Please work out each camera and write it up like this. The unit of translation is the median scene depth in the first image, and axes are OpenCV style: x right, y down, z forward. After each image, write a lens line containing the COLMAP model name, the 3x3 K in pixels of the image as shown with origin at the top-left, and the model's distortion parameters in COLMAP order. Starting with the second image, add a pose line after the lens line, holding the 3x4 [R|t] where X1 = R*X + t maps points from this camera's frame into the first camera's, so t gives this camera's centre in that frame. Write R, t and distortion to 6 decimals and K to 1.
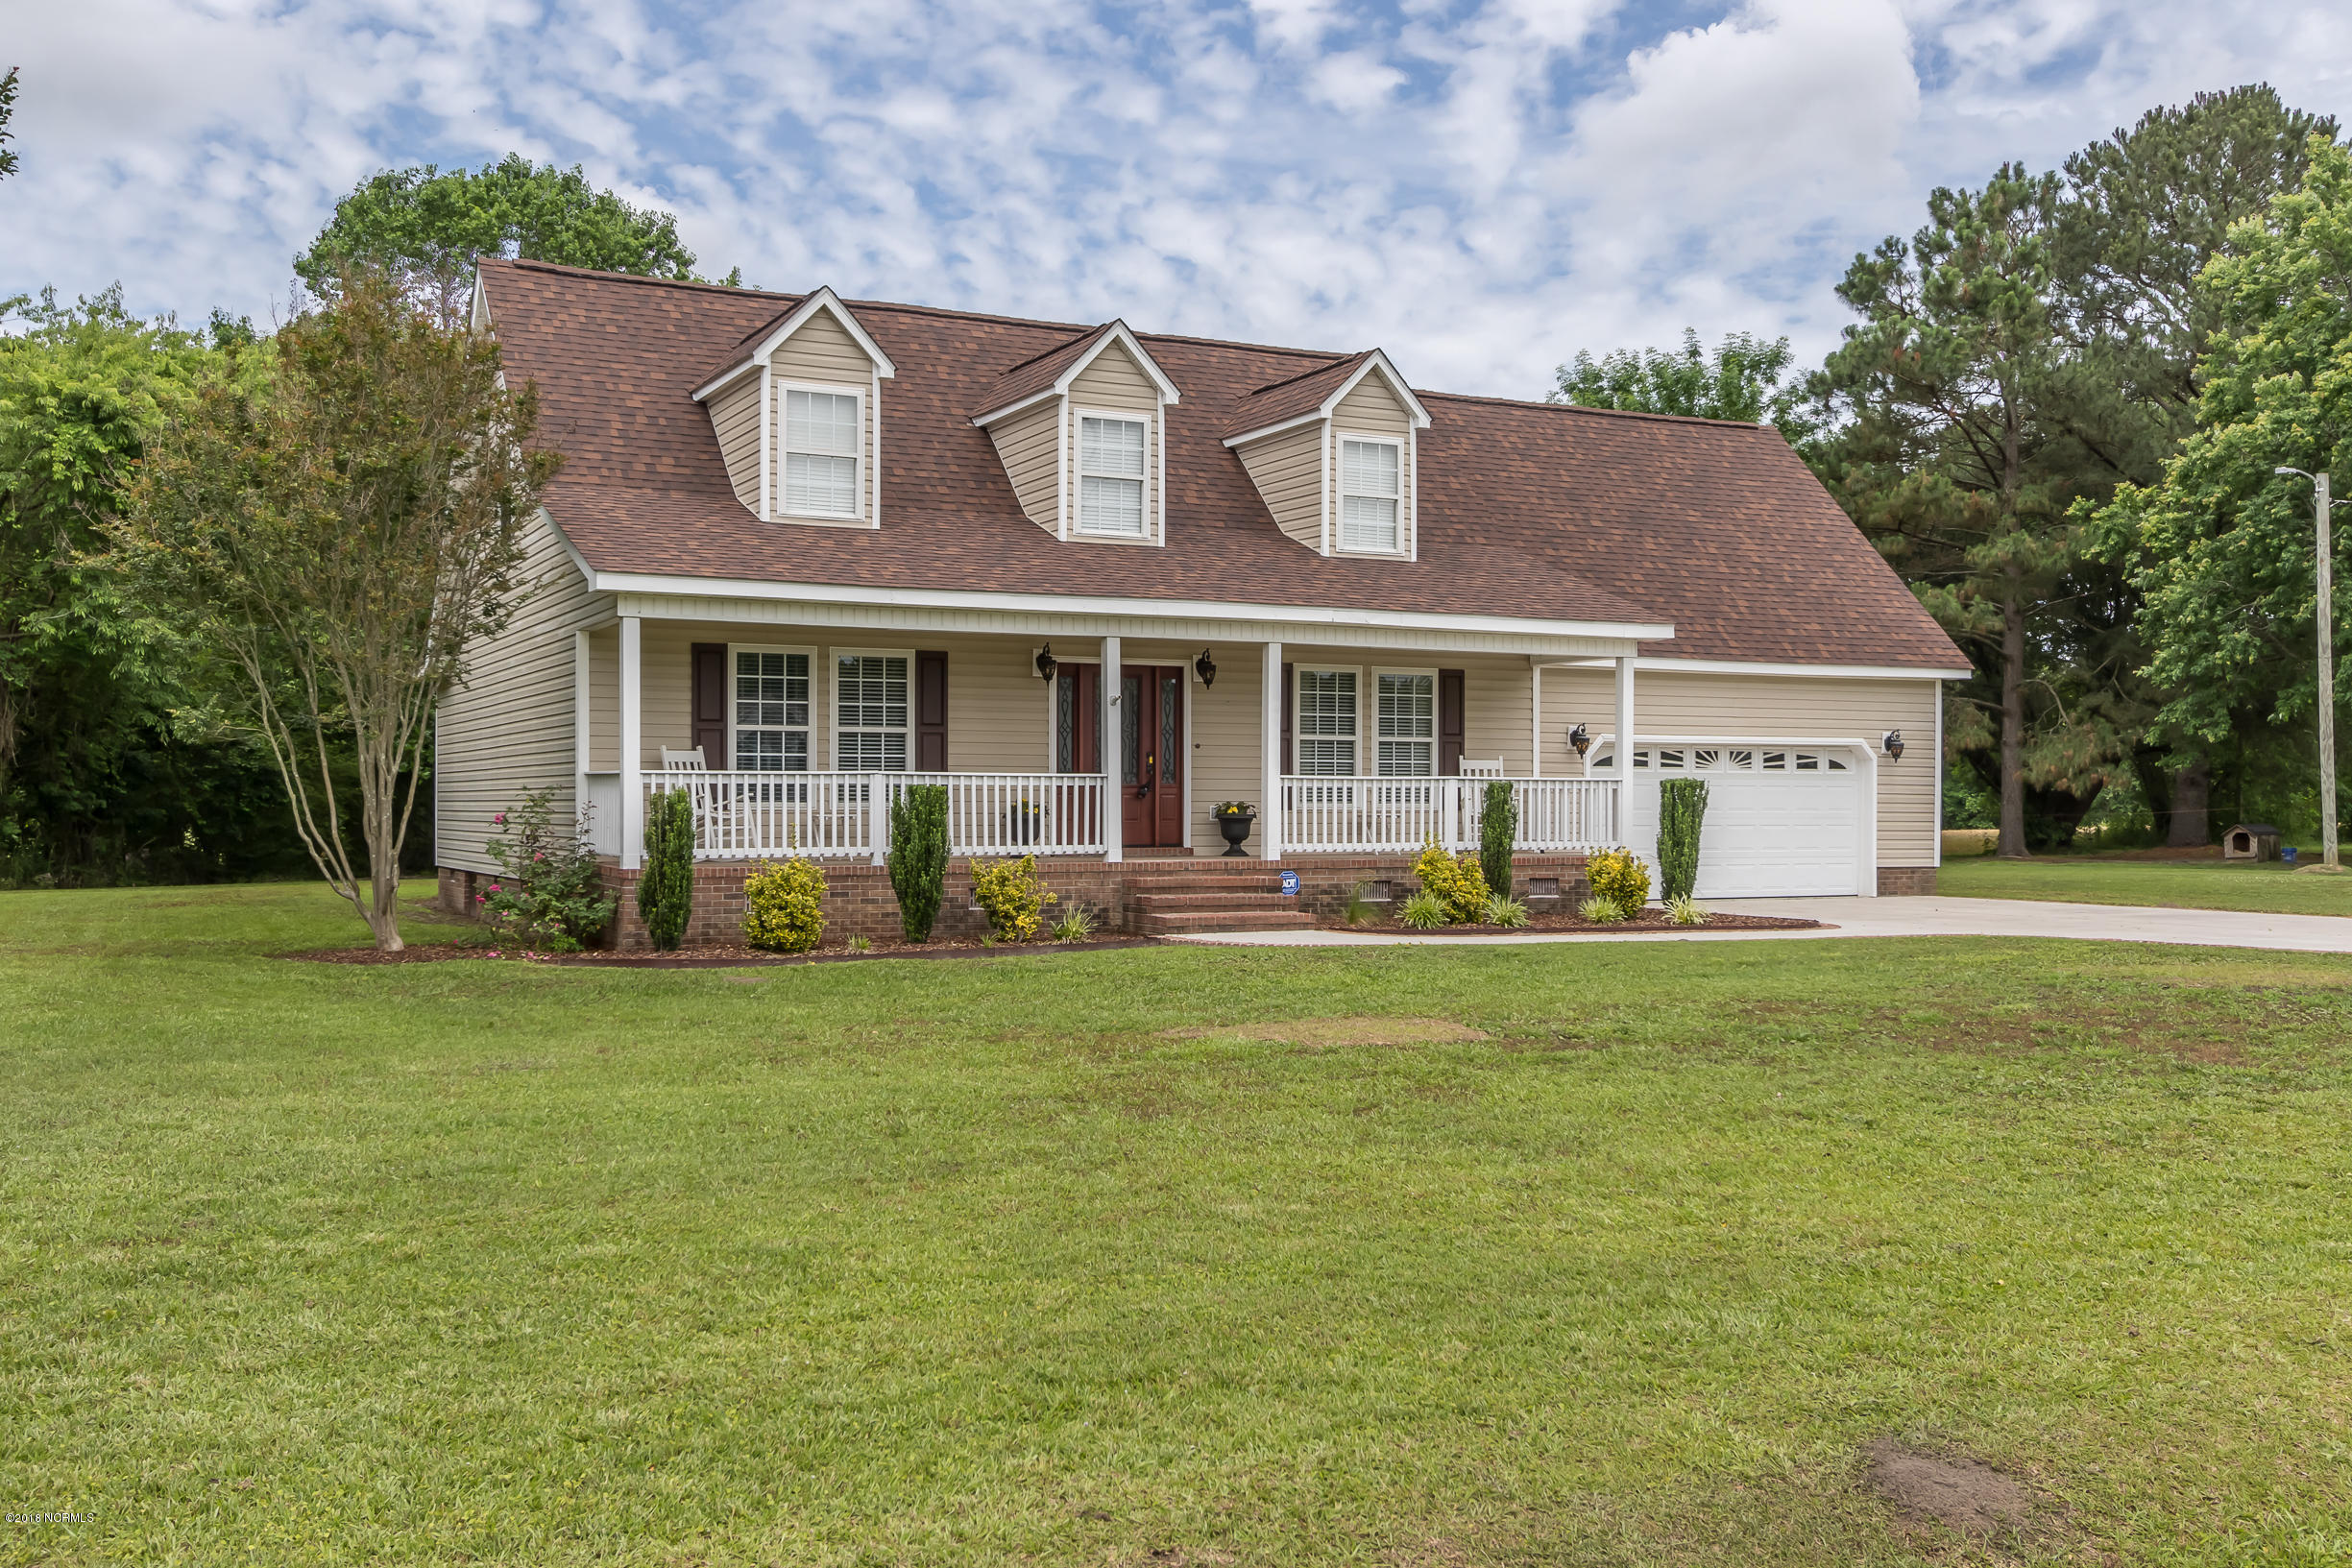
lens RADIAL K [[2223.9, 0, 1197.4], [0, 2223.9, 790.9], [0, 0, 1]] dist [0.007893, 0.000000]
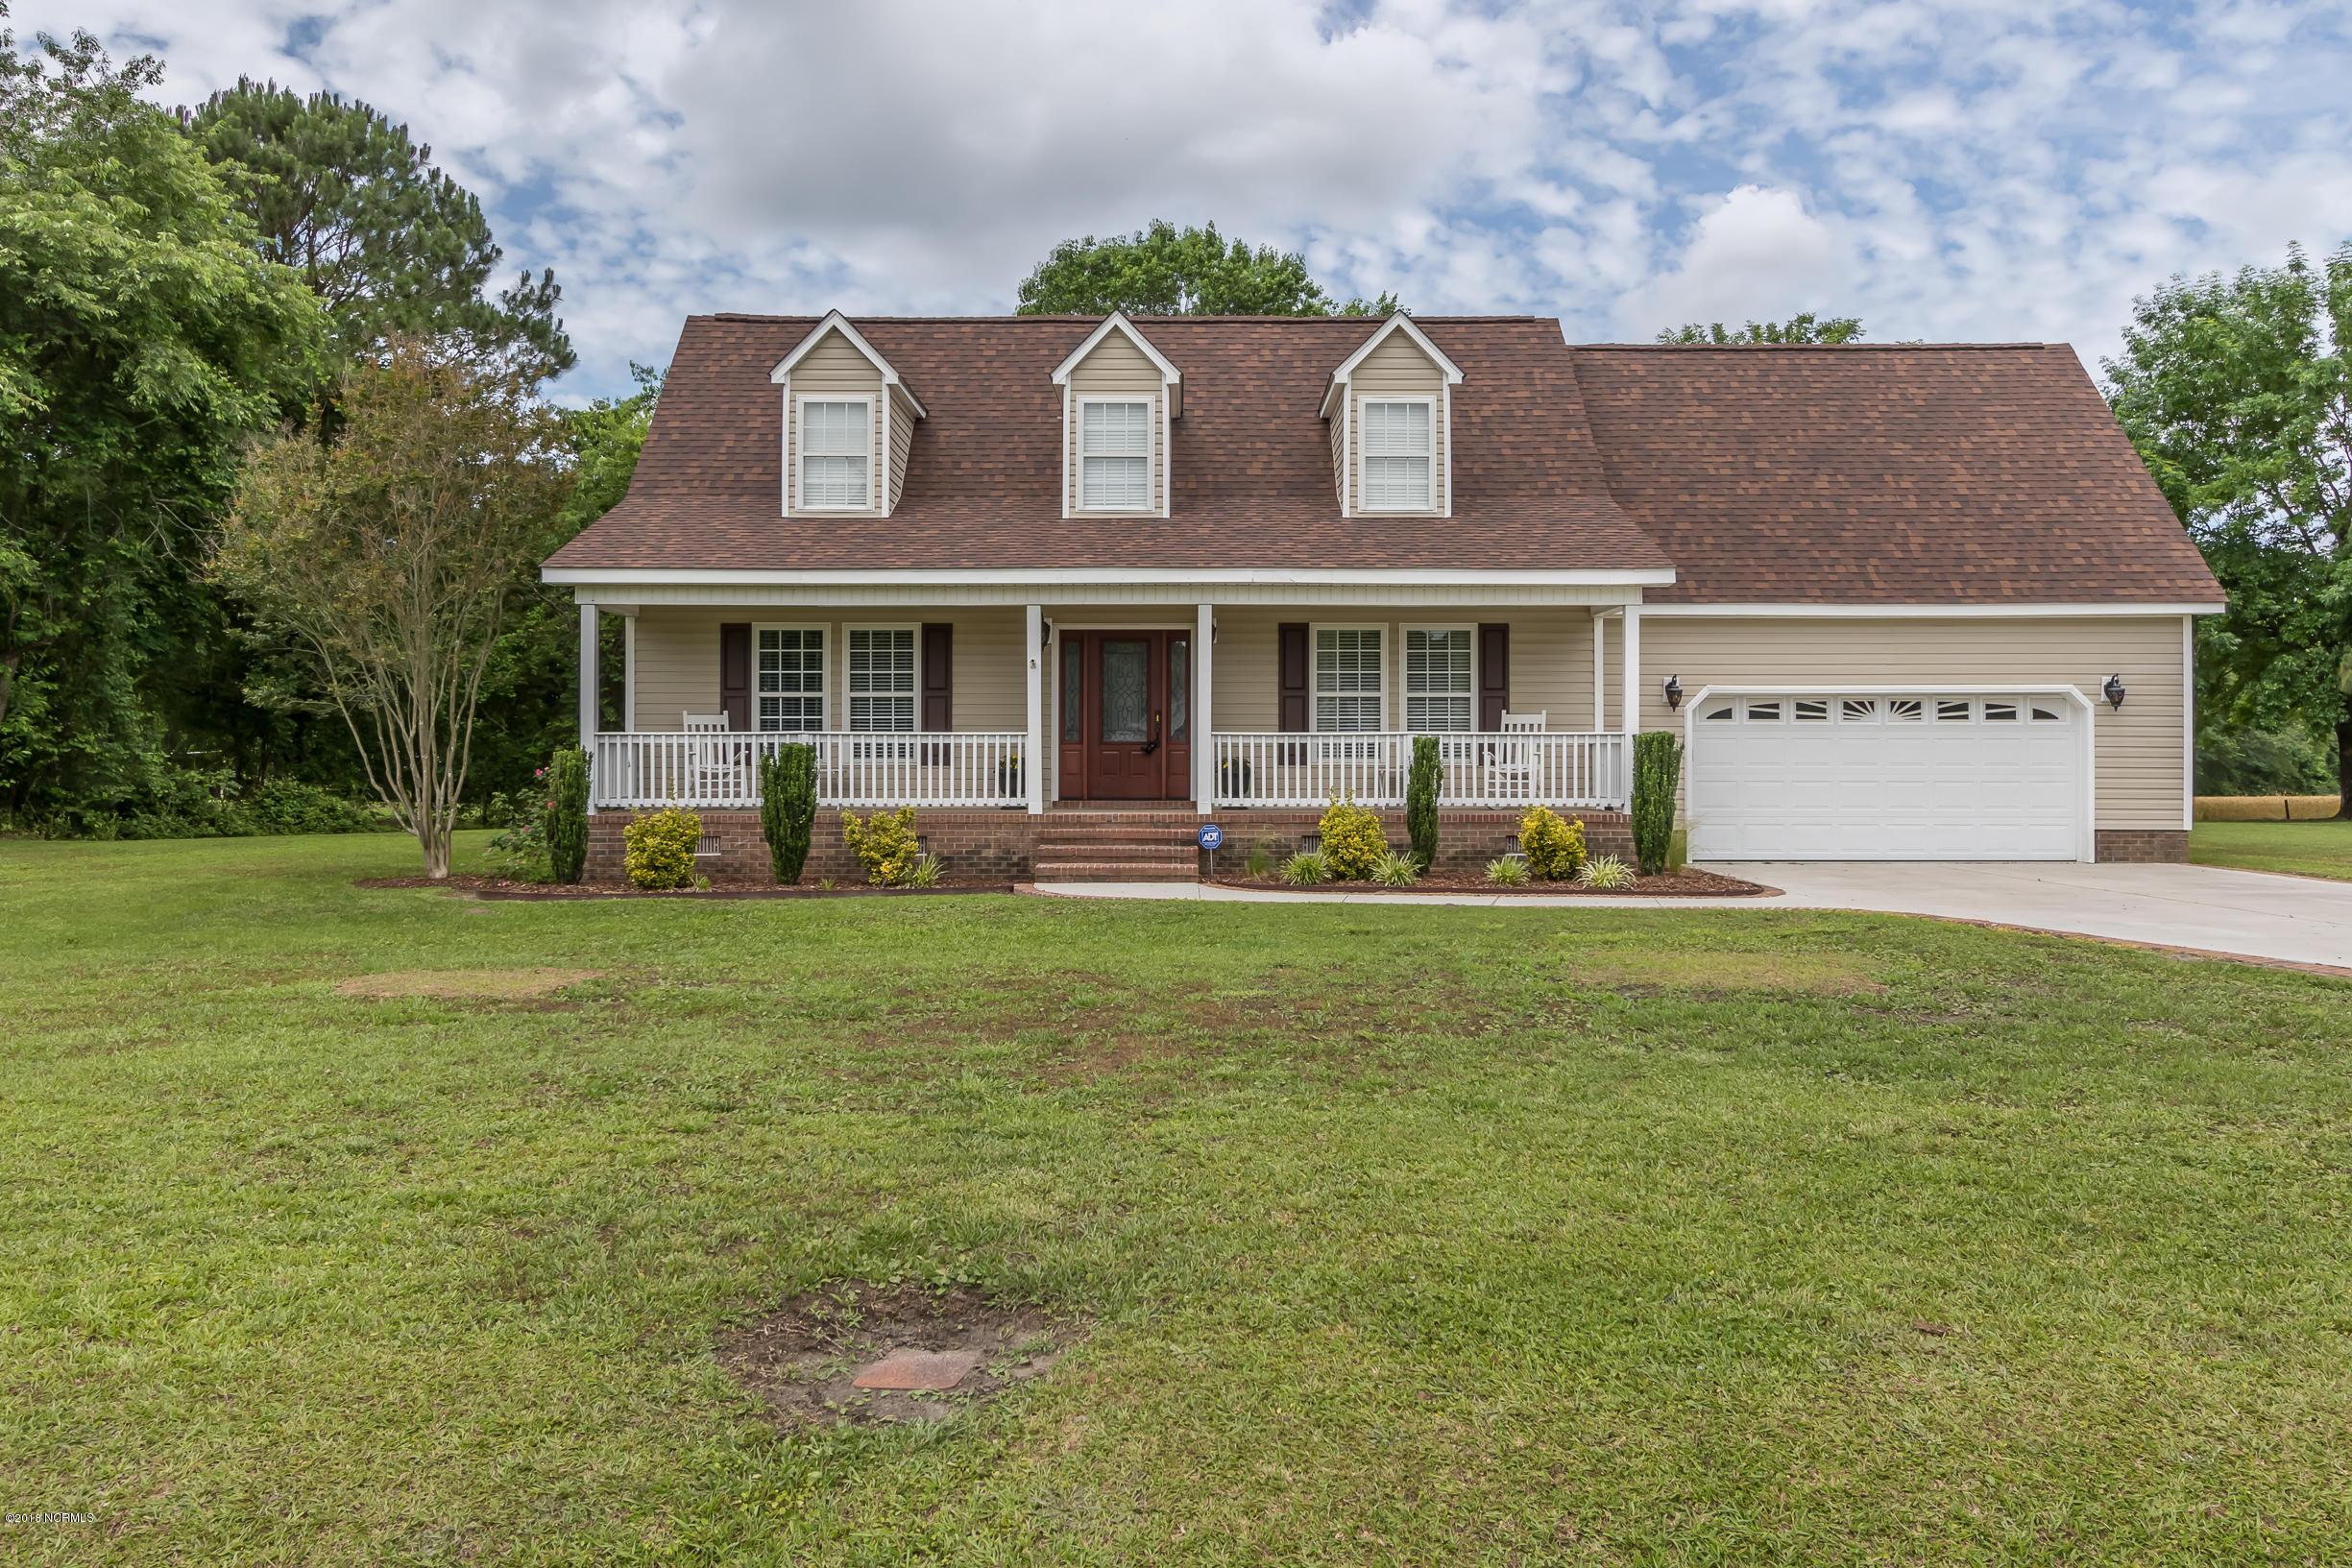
lens RADIAL K [[1927.6, 0, 1176.2], [0, 1927.6, 727.6], [0, 0, 1]] dist [0.001899, 0.030688]
pose [[0.887783, -0.009302, -0.460168, 0.407631], [0.004328, 0.999920, -0.011862, 0.001471], [0.460242, 0.008540, 0.887752, 0.183440]]
